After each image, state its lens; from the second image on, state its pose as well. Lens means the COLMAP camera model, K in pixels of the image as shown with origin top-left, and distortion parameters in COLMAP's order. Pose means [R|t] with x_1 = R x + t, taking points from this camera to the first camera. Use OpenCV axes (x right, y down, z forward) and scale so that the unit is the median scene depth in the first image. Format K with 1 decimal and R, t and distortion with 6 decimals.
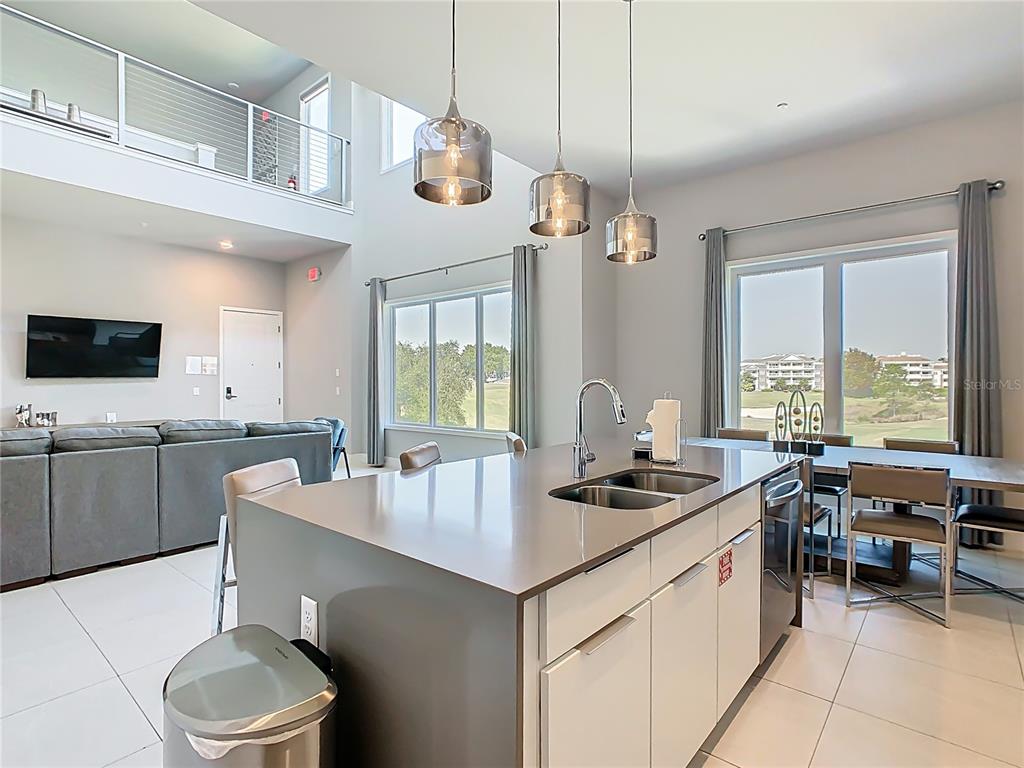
lens RADIAL K [[517.0, 0, 517.1], [0, 517.0, 385.7], [0, 0, 1]] dist [-0.012743, 0.003397]
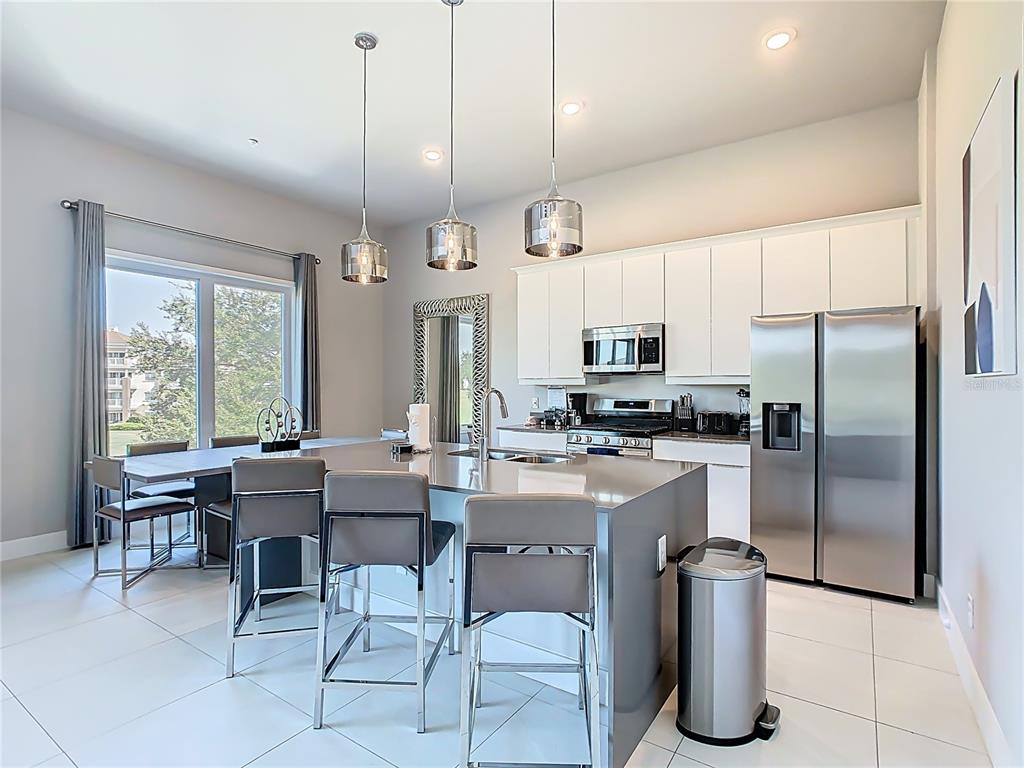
lens RADIAL K [[517.0, 0, 515.8], [0, 517.0, 382.8], [0, 0, 1]] dist [-0.012743, 0.003397]
pose [[-0.102858, 0.006711, 0.994673, -0.298102], [0.010356, 0.999930, -0.005675, -0.005151], [-0.994642, 0.009718, -0.102921, 0.256550]]
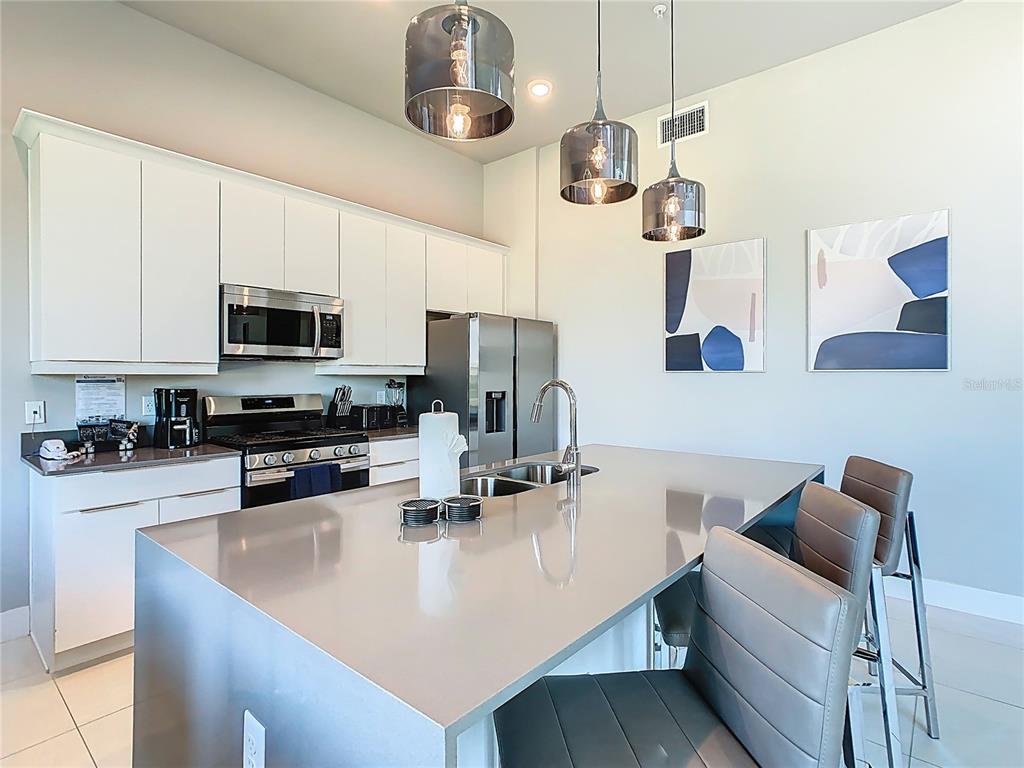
lens RADIAL K [[517.0, 0, 511.2], [0, 517.0, 379.0], [0, 0, 1]] dist [-0.012743, 0.003397]
pose [[-0.999971, -0.000031, -0.007600, 0.075004], [-0.000134, 0.999907, 0.013625, -0.007135], [0.007599, 0.013626, -0.999878, 0.476389]]
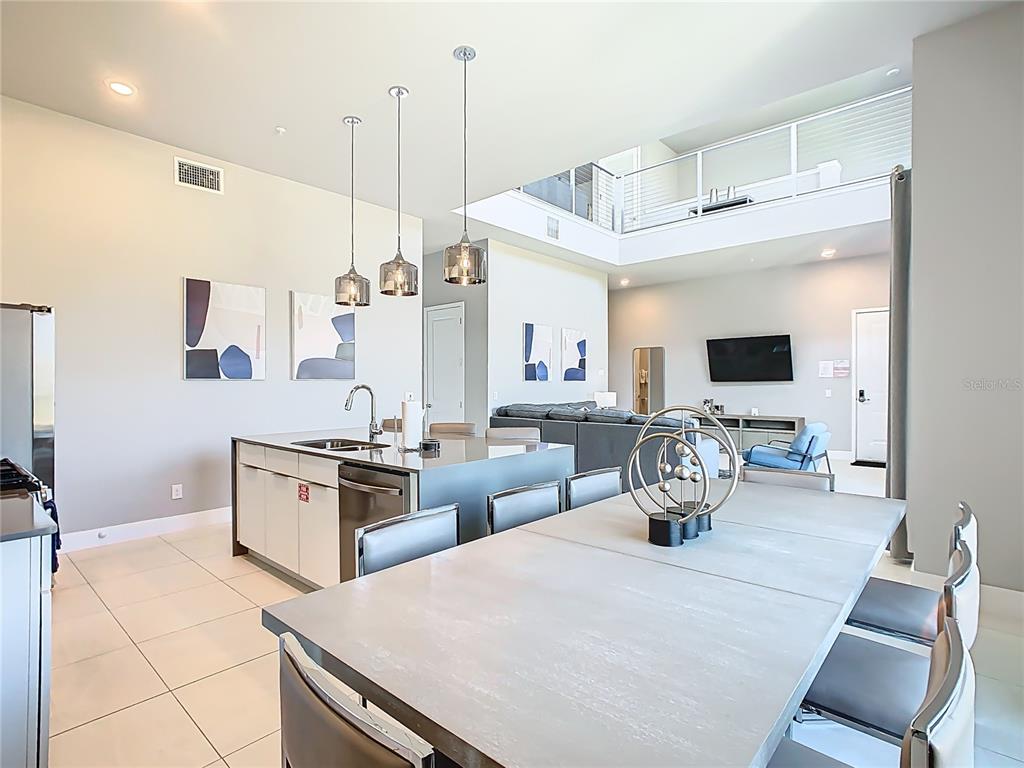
lens RADIAL K [[517.0, 0, 511.5], [0, 517.0, 382.0], [0, 0, 1]] dist [-0.012743, 0.003397]
pose [[-0.024808, 0.000019, -0.999692, 0.465886], [-0.008373, 0.999965, 0.000226, -0.007673], [0.999657, 0.008376, -0.024807, 0.367001]]
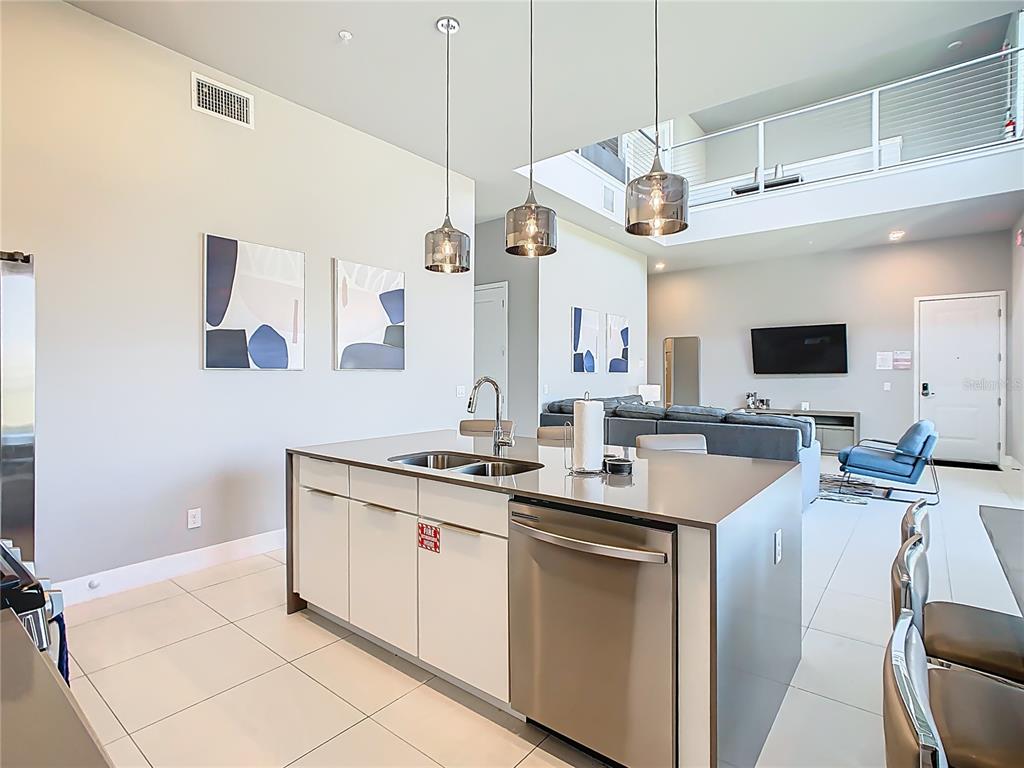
lens RADIAL K [[517.0, 0, 516.7], [0, 517.0, 373.5], [0, 0, 1]] dist [-0.012743, 0.003397]
pose [[0.037616, 0.000044, -0.999292, 0.350073], [-0.011402, 0.999935, -0.000386, -0.006425], [0.999227, 0.011409, 0.037614, 0.241572]]
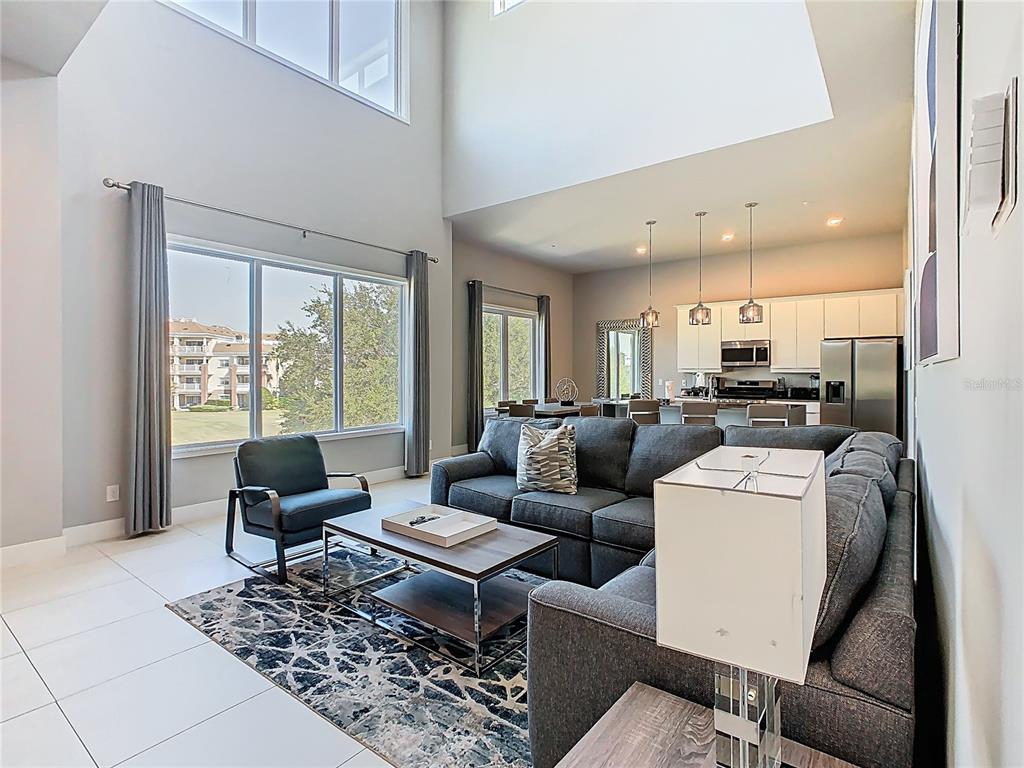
lens RADIAL K [[517.0, 0, 516.2], [0, 517.0, 369.4], [0, 0, 1]] dist [-0.012743, 0.003397]
pose [[-0.044633, 0.006527, 0.998982, -0.768409], [0.007394, 0.999953, -0.006203, -0.008516], [-0.998976, 0.007109, -0.044679, 0.589013]]
